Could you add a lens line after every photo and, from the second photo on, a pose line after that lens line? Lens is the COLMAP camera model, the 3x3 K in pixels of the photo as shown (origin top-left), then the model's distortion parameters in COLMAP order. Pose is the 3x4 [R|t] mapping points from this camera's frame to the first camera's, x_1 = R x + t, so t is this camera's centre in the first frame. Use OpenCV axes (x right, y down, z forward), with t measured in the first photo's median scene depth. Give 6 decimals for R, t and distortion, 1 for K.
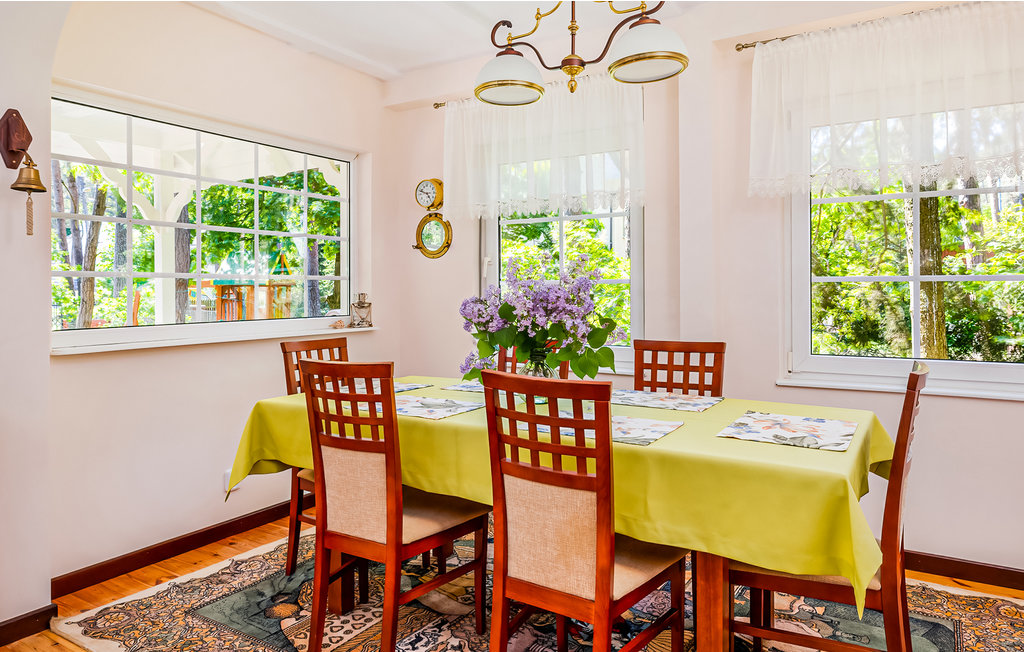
lens RADIAL K [[695.3, 0, 512.9], [0, 695.3, 306.2], [0, 0, 1]] dist [-0.000049, 0.000063]
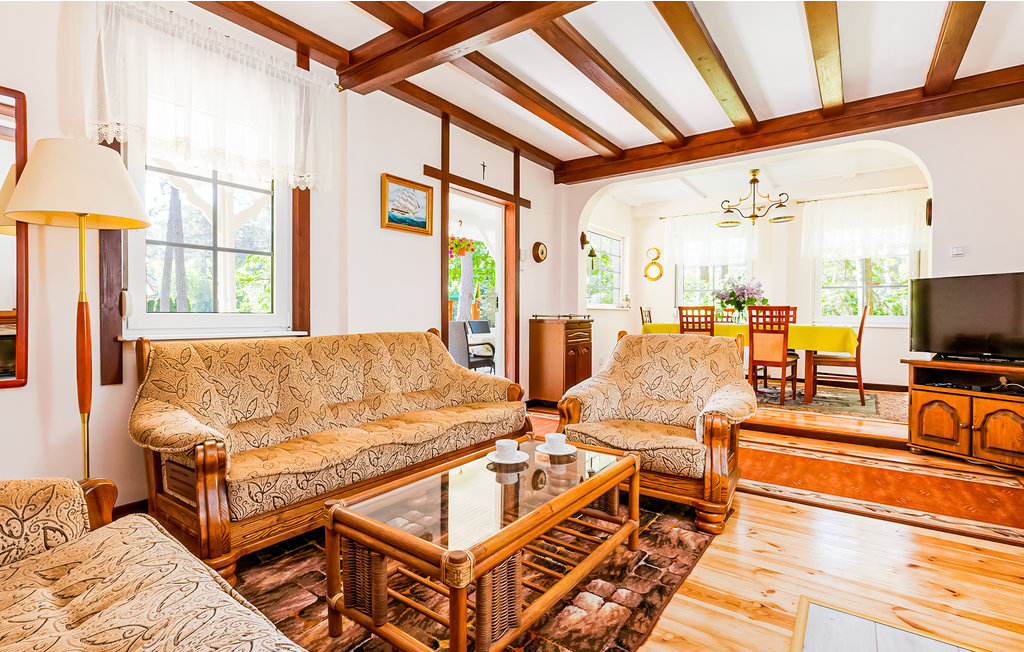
lens RADIAL K [[506.1, 0, 512.0], [0, 506.1, 326.0], [0, 0, 1]] dist [0.001441, -0.000142]
pose [[0.997896, 0.009365, -0.064148, -1.162283], [-0.009396, 0.999956, -0.000179, 0.219308], [0.064143, 0.000781, 0.997940, -1.865294]]
